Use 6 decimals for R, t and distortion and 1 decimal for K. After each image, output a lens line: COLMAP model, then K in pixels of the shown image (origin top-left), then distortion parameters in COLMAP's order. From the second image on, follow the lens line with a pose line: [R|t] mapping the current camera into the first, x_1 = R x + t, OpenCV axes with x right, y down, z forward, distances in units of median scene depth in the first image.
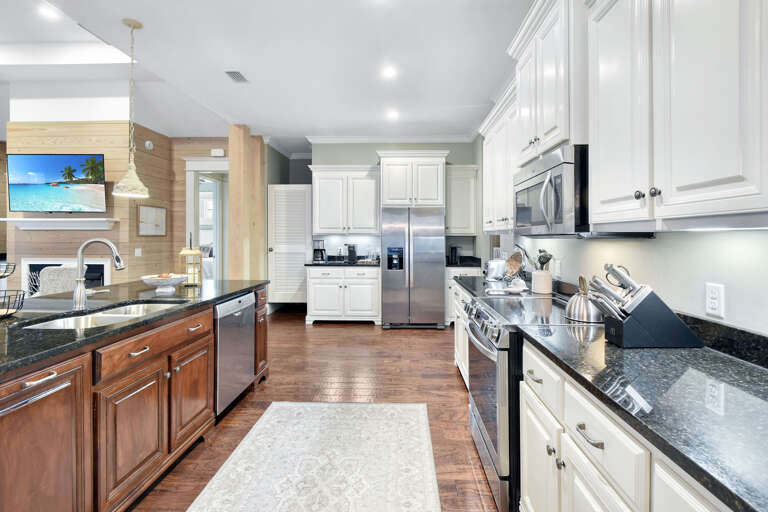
lens RADIAL K [[348.2, 0, 386.9], [0, 348.2, 234.6], [0, 0, 1]] dist [-0.001562, -0.000272]
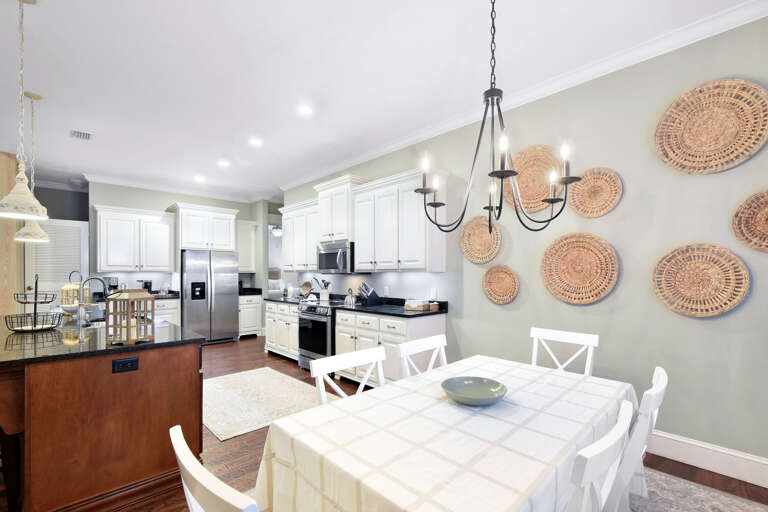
lens RADIAL K [[352.9, 0, 385.2], [0, 352.9, 271.0], [0, 0, 1]] dist [-0.000394, -0.000055]
pose [[0.703170, 0.000680, 0.711021, -0.409295], [-0.002473, 0.999996, 0.001489, -0.007669], [-0.711017, -0.002805, 0.703169, -0.384403]]
